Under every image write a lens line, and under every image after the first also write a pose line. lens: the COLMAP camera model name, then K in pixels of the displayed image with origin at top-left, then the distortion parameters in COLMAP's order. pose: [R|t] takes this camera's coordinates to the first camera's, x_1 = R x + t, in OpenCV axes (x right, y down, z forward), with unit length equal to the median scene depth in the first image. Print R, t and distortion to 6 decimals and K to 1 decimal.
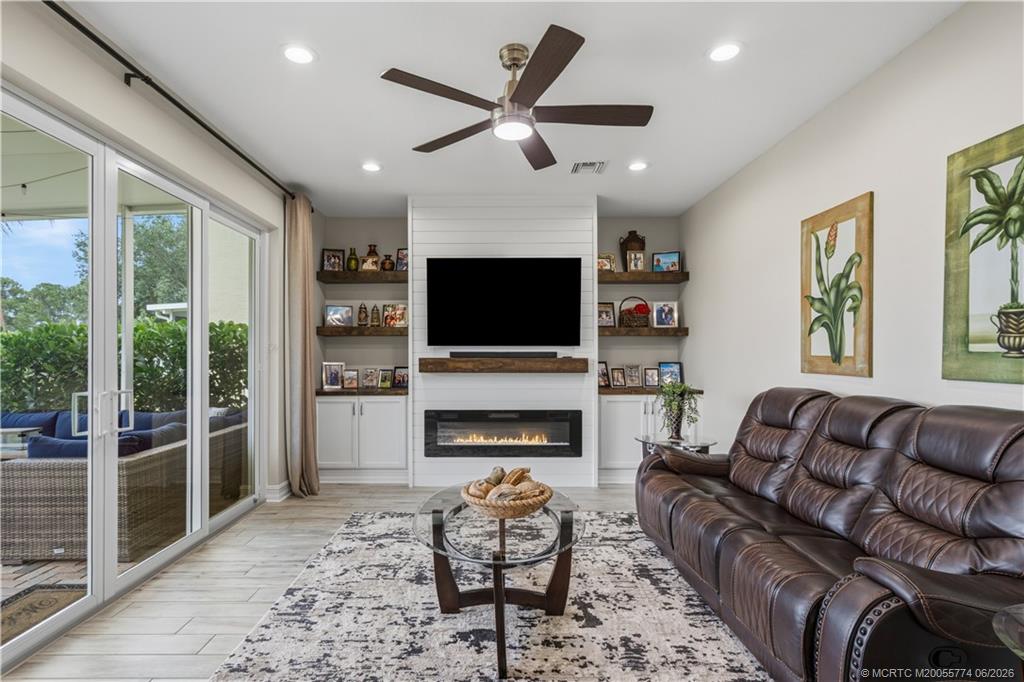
lens RADIAL K [[469.3, 0, 511.3], [0, 469.3, 348.2], [0, 0, 1]] dist [0.000005, 0.000560]
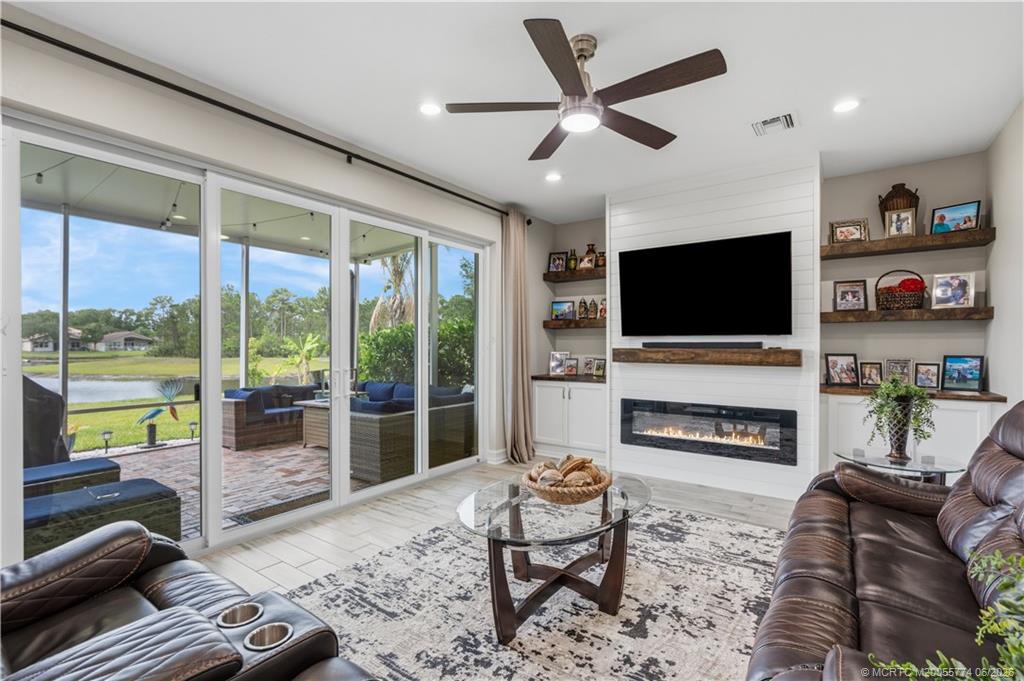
lens RADIAL K [[455.9, 0, 545.4], [0, 455.9, 342.1], [0, 0, 1]] dist [-0.002909, -0.000089]
pose [[0.828491, -0.002636, -0.559997, 0.243063], [0.006250, 0.999970, 0.004539, 0.001621], [0.559968, -0.007260, 0.828482, 0.071927]]
